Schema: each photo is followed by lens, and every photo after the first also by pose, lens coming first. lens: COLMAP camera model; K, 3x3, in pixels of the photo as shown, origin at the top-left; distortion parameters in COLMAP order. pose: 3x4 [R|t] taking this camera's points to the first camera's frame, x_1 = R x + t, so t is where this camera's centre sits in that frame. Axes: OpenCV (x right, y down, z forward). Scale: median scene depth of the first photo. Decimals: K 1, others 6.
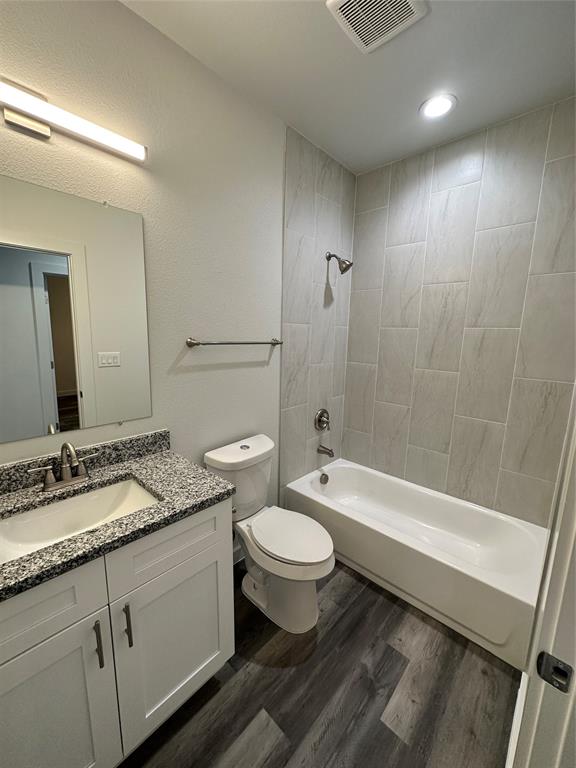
lens RADIAL K [[305.5, 0, 288.0], [0, 305.5, 384.0], [0, 0, 1]] dist [-0.001481, -0.000239]
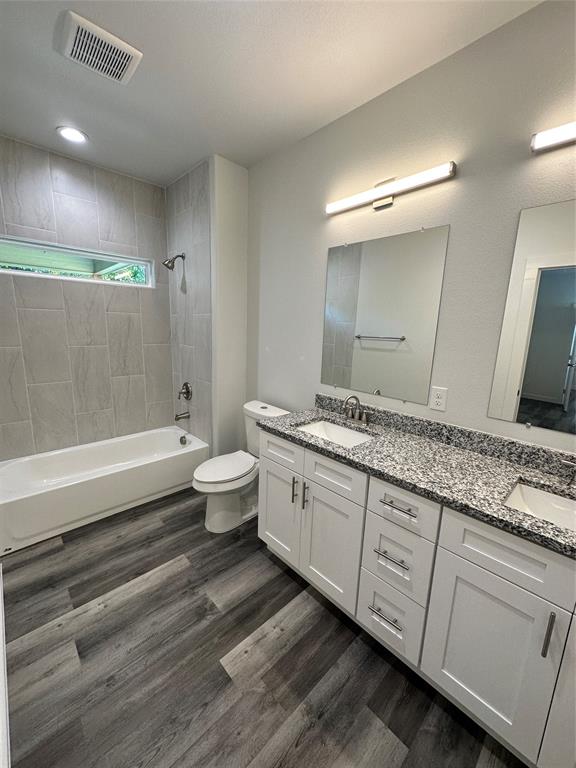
lens RADIAL K [[305.5, 0, 288.0], [0, 305.5, 384.0], [0, 0, 1]] dist [-0.001481, -0.000239]
pose [[-0.081589, 0.167106, -0.982557, 0.887451], [-0.180887, 0.966989, 0.179478, -0.098432], [0.980114, 0.192375, -0.048668, 0.699180]]
